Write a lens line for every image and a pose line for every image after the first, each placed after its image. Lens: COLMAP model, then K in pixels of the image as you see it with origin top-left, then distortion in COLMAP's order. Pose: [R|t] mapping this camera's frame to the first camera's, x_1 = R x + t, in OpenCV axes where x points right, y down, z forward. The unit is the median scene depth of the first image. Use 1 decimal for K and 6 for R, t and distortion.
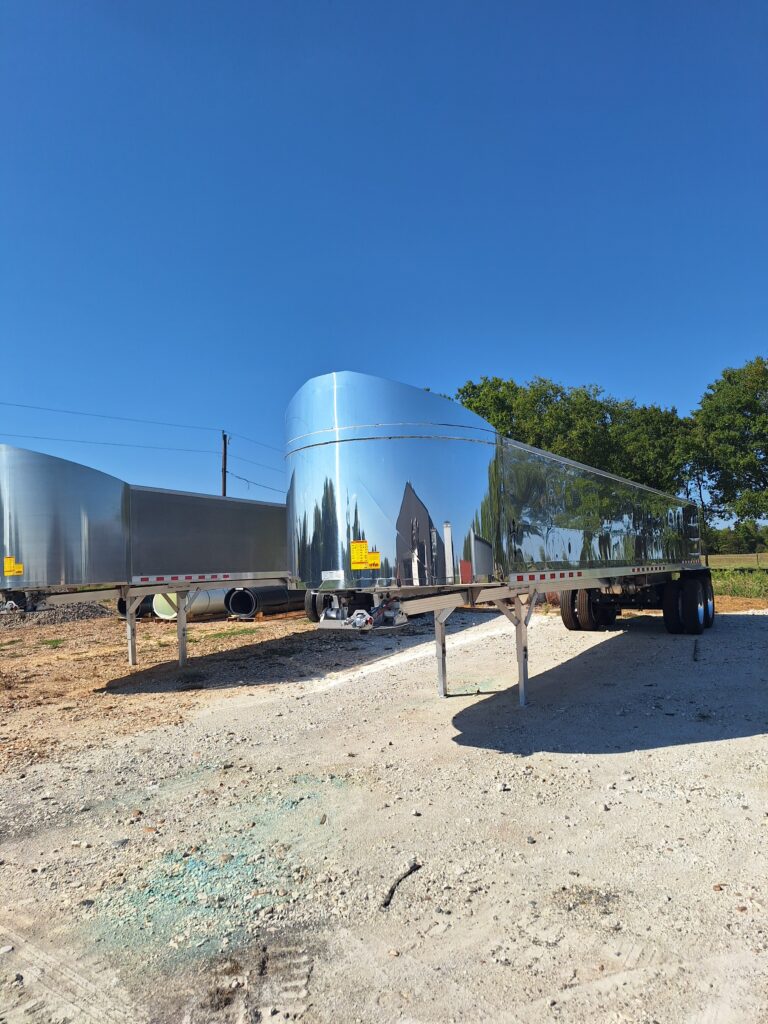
lens RADIAL K [[665.0, 0, 385.3], [0, 665.0, 535.5], [0, 0, 1]] dist [0.126590, -0.125666]
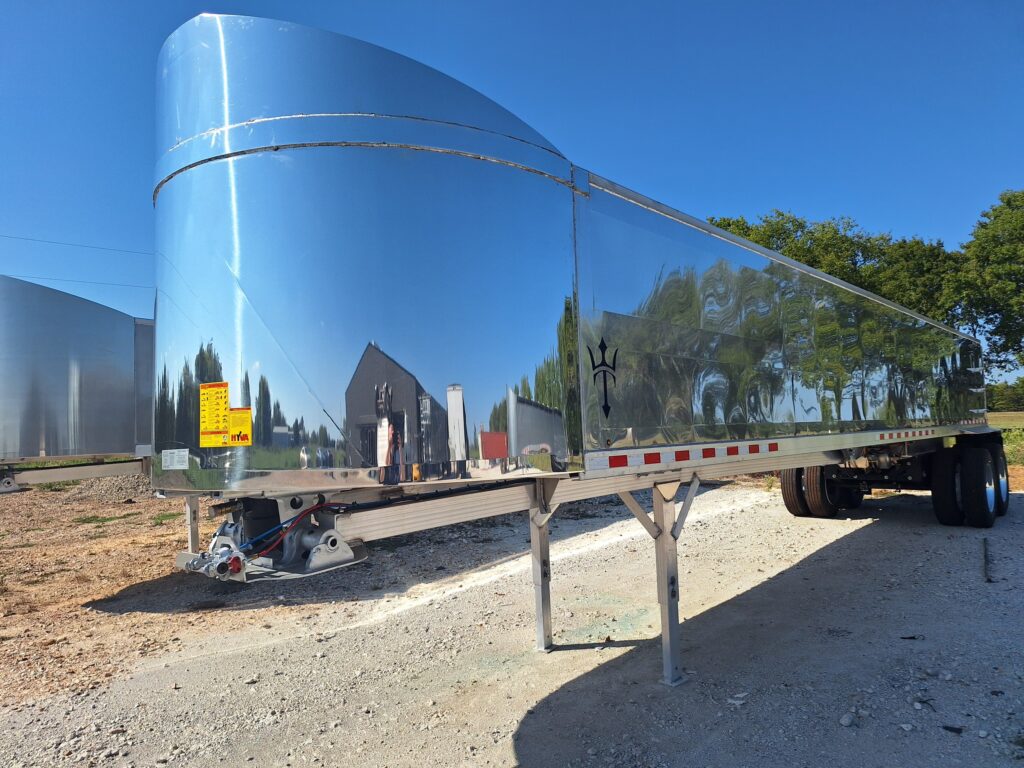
lens RADIAL K [[690.6, 0, 512.0], [0, 690.6, 384.0], [0, 0, 1]] dist [0.082708, -0.074014]
pose [[0.989451, -0.009442, -0.144559, 0.082639], [0.007489, 0.999873, -0.014053, 0.005977], [0.144673, 0.012823, 0.989396, 0.204941]]
